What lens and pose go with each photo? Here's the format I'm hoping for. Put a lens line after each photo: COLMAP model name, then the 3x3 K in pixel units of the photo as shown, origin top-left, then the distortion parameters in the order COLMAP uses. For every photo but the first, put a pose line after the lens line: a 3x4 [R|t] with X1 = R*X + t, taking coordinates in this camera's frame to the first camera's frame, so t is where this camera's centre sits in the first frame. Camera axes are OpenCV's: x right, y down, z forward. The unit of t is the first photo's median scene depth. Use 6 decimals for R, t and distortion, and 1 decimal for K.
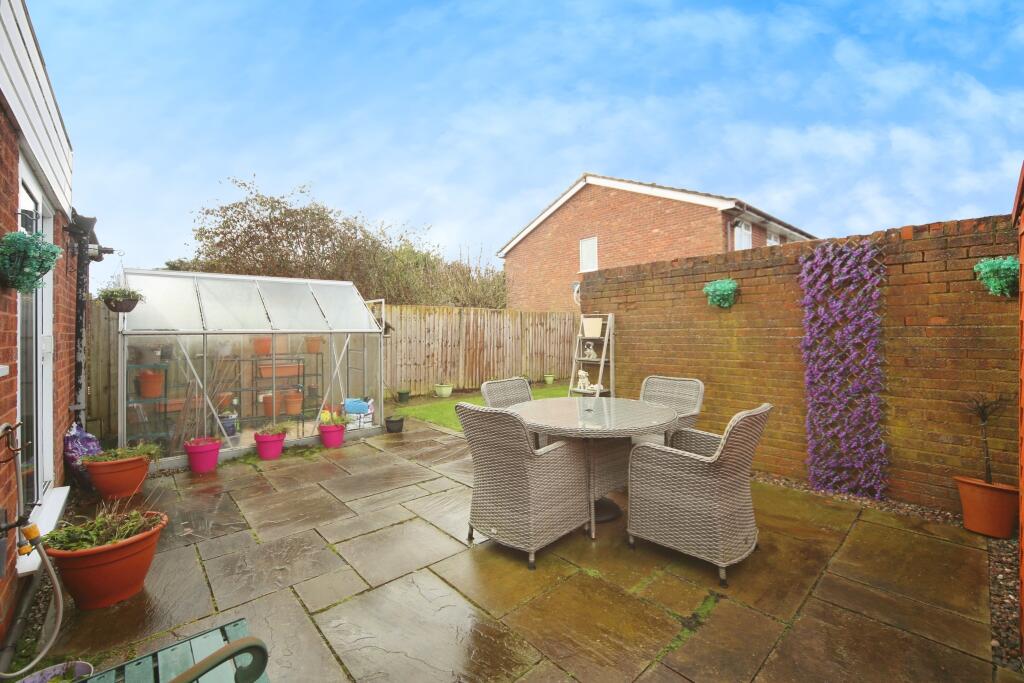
lens RADIAL K [[433.0, 0, 512.0], [0, 433.0, 341.5], [0, 0, 1]] dist [-0.000373, 0.000011]
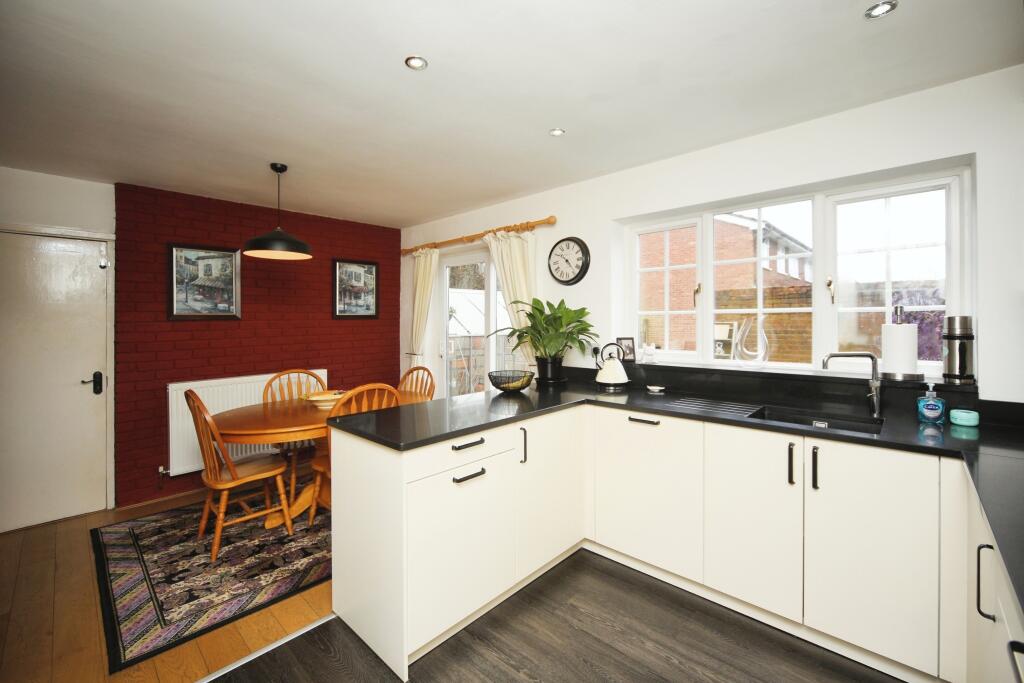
lens RADIAL K [[432.9, 0, 514.7], [0, 432.9, 325.2], [0, 0, 1]] dist [0.001379, 0.000110]
pose [[0.996022, 0.005043, 0.088969, -0.601714], [-0.004240, 0.999949, -0.009211, -0.037677], [-0.089011, 0.008797, 0.995992, -0.323090]]
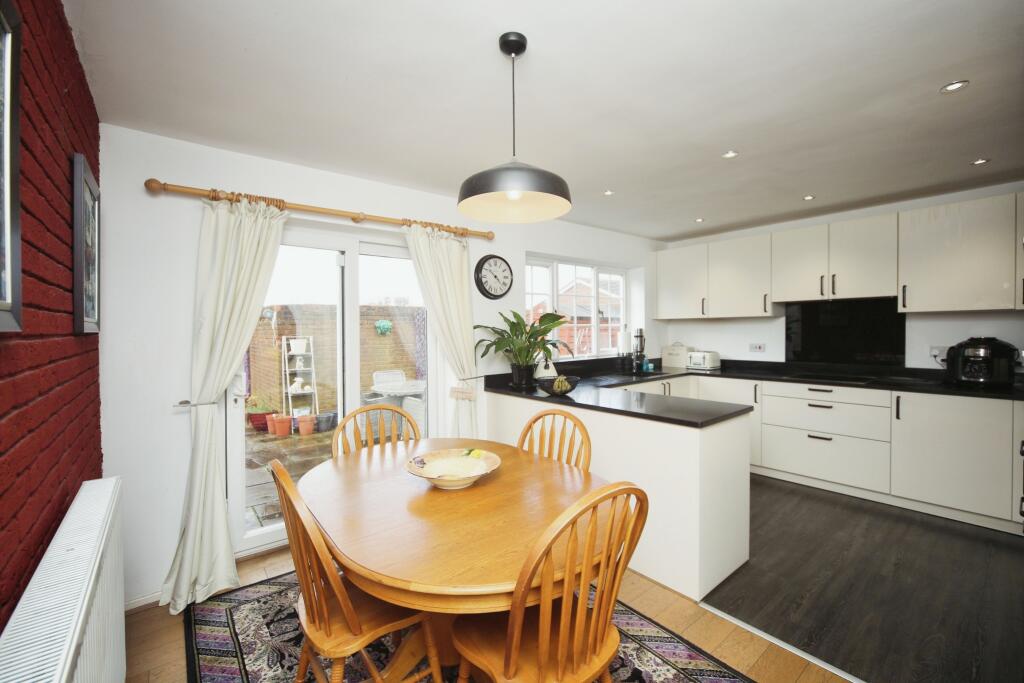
lens RADIAL K [[433.0, 0, 512.0], [0, 433.0, 341.5], [0, 0, 1]] dist [-0.000373, 0.000011]
pose [[0.042867, -0.013257, 0.998993, -1.178889], [0.031611, 0.999429, 0.011906, -0.042520], [-0.998581, 0.031069, 0.043261, 0.269743]]
